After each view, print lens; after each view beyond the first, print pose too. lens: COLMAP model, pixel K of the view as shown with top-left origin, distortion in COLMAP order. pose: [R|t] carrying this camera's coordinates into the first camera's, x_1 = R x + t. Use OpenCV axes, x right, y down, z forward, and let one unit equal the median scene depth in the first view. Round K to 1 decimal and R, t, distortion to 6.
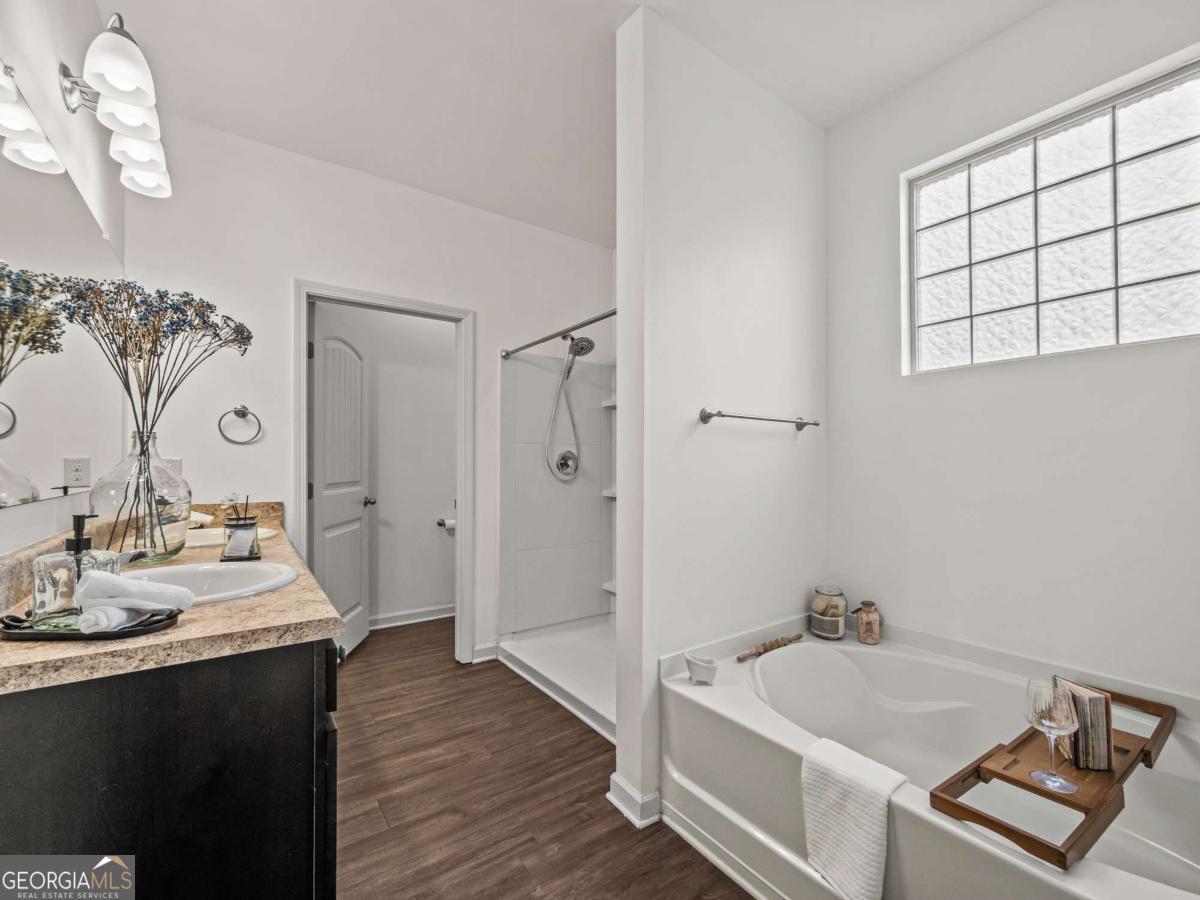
lens RADIAL K [[508.7, 0, 594.2], [0, 508.7, 465.7], [0, 0, 1]] dist [-0.002620, -0.000195]
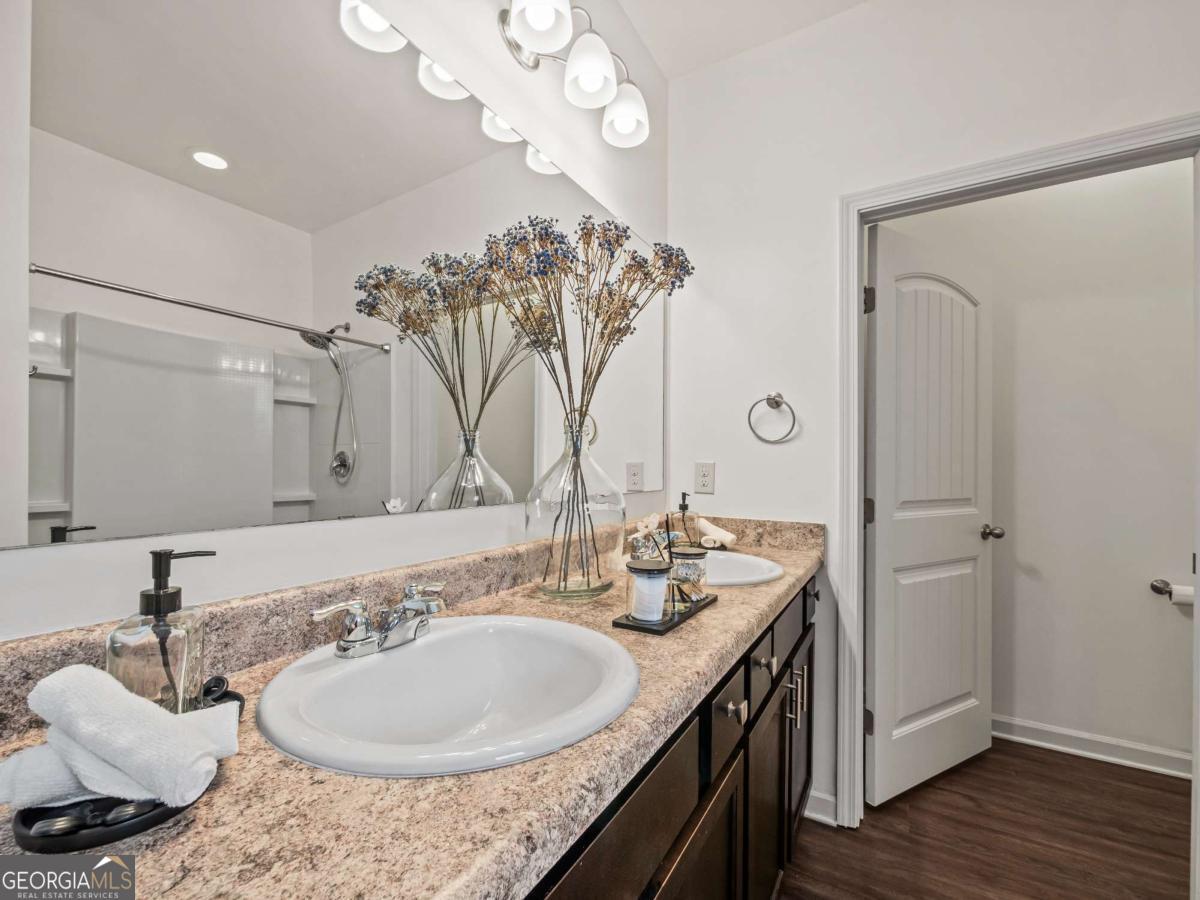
lens RADIAL K [[508.7, 0, 594.2], [0, 508.7, 465.7], [0, 0, 1]] dist [-0.002620, -0.000195]
pose [[0.404638, 0.000026, -0.914477, -0.101419], [-0.013772, 0.999887, -0.006065, -0.000993], [0.914373, 0.015048, 0.404593, 0.425035]]
